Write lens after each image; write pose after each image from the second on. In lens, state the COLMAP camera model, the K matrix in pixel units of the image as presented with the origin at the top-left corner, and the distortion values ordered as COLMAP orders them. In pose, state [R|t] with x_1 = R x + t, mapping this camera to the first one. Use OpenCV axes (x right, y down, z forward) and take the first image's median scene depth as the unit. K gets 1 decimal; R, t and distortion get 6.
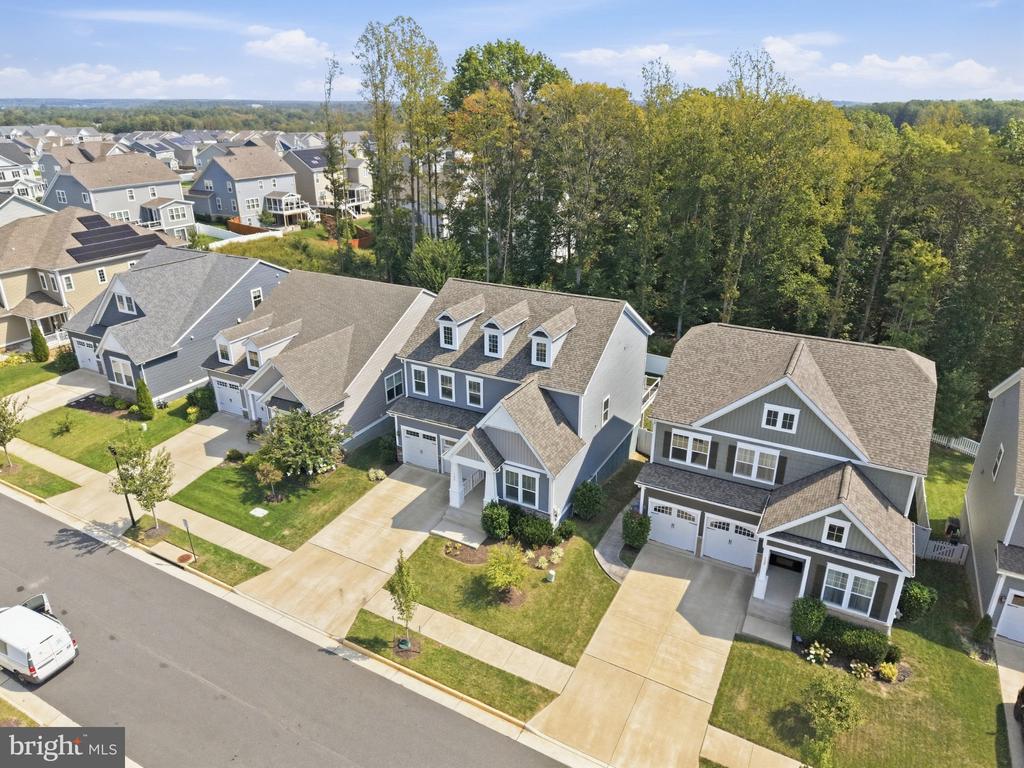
lens RADIAL K [[685.3, 0, 512.0], [0, 685.3, 384.0], [0, 0, 1]] dist [0.006410, -0.006156]
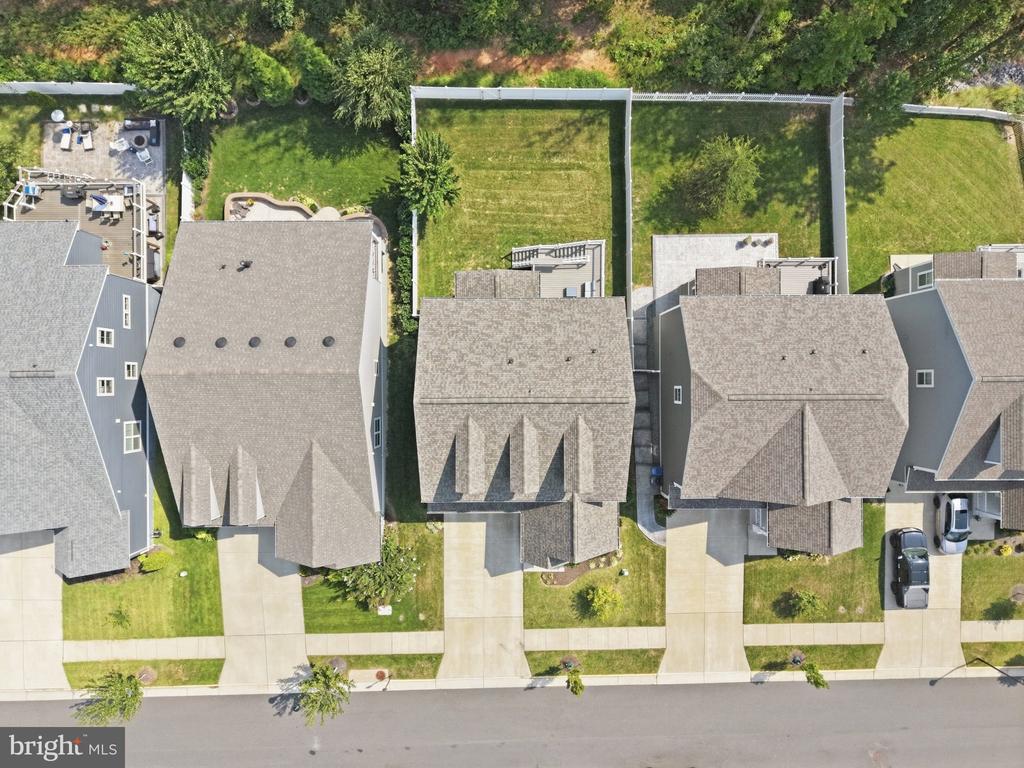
lens RADIAL K [[685.3, 0, 512.0], [0, 685.3, 384.0], [0, 0, 1]] dist [0.006410, -0.006156]
pose [[0.881219, -0.472668, 0.006218, 0.024524], [0.177508, 0.343070, 0.922385, -1.171735], [-0.438115, -0.811719, 0.386222, 0.826168]]
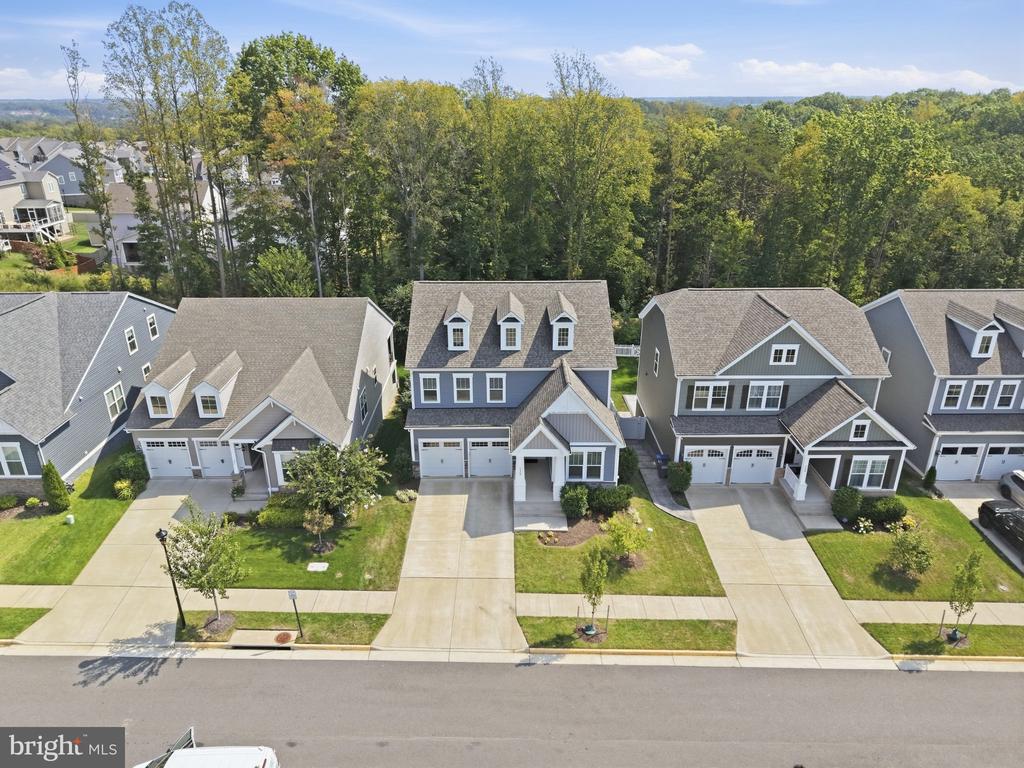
lens RADIAL K [[685.3, 0, 512.0], [0, 685.3, 384.0], [0, 0, 1]] dist [0.006410, -0.006156]
pose [[0.879757, -0.185622, 0.437690, -0.540106], [0.184505, 0.981777, 0.045512, -0.040692], [-0.438162, 0.040716, 0.897974, 0.101278]]
